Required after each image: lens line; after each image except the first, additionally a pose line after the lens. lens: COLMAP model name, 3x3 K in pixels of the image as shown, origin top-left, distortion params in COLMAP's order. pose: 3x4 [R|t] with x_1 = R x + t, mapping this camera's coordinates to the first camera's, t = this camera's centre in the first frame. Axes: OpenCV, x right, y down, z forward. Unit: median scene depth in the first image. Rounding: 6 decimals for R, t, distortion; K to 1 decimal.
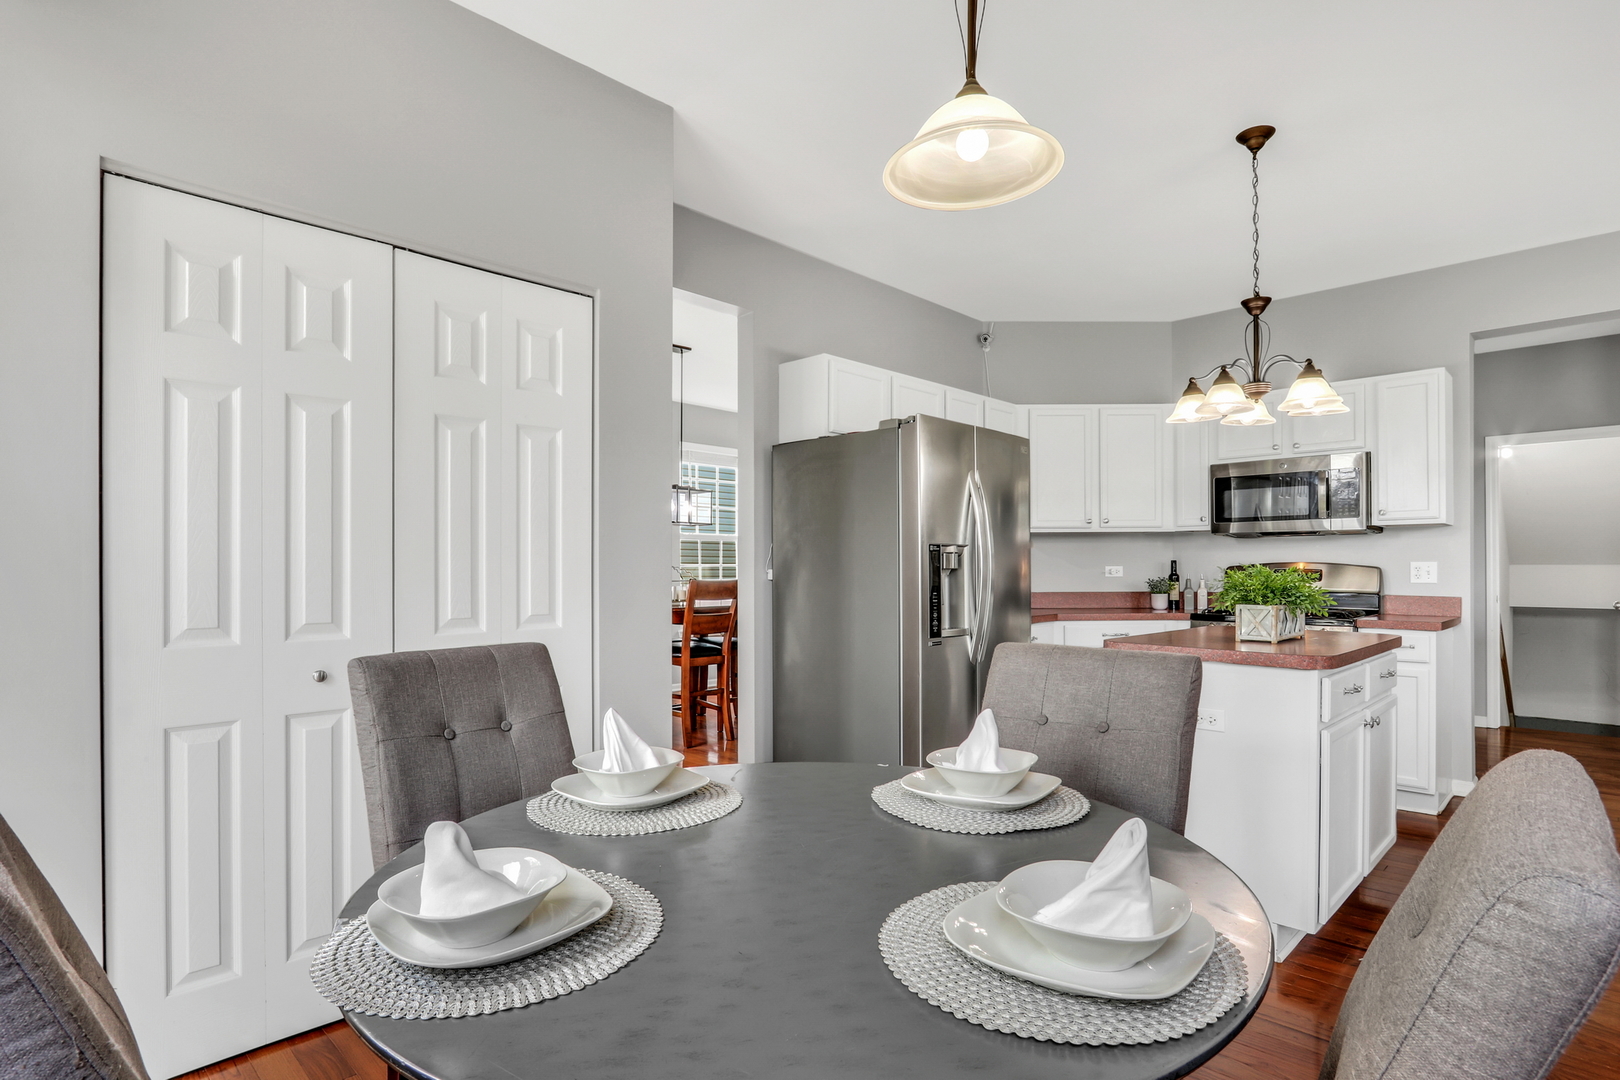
lens RADIAL K [[820.1, 0, 814.5], [0, 820.1, 567.6], [0, 0, 1]] dist [0.001788, 0.000532]
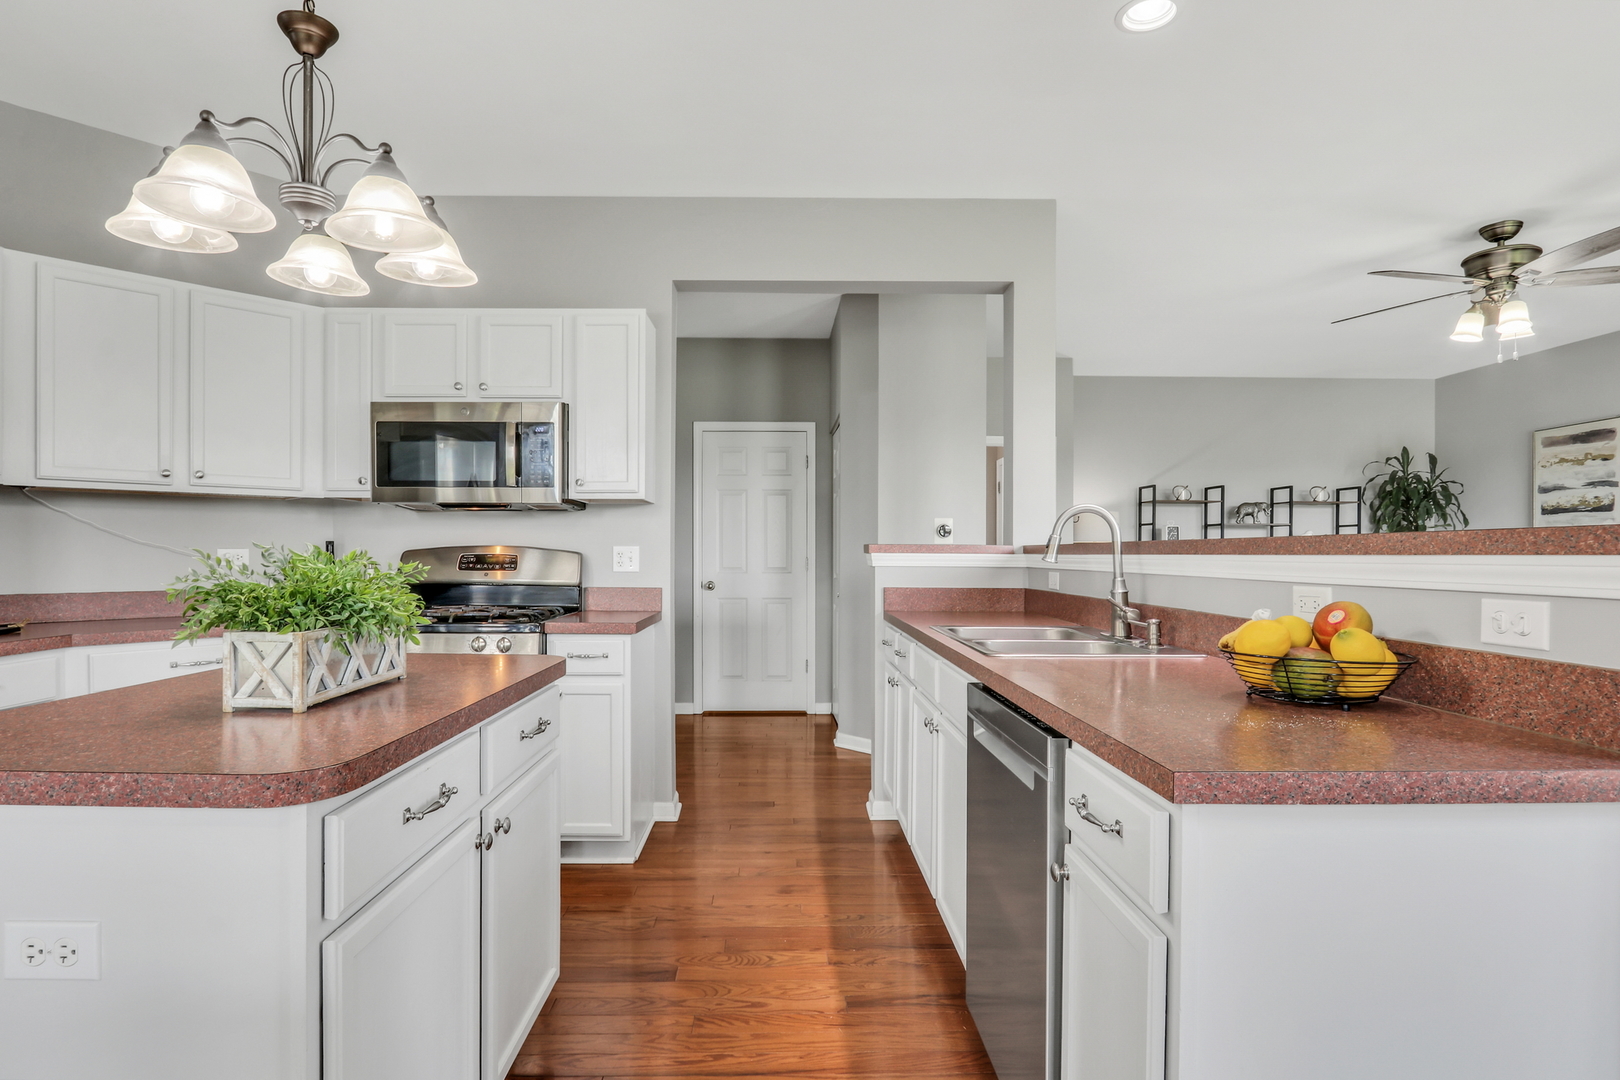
lens RADIAL K [[852.0, 0, 789.3], [0, 852.0, 560.3], [0, 0, 1]] dist [0.000609, 0.000342]
pose [[0.706387, -0.001667, 0.707824, 0.254162], [-0.004822, 0.999963, 0.007168, 0.000255], [-0.707809, -0.008477, 0.706353, 0.280642]]
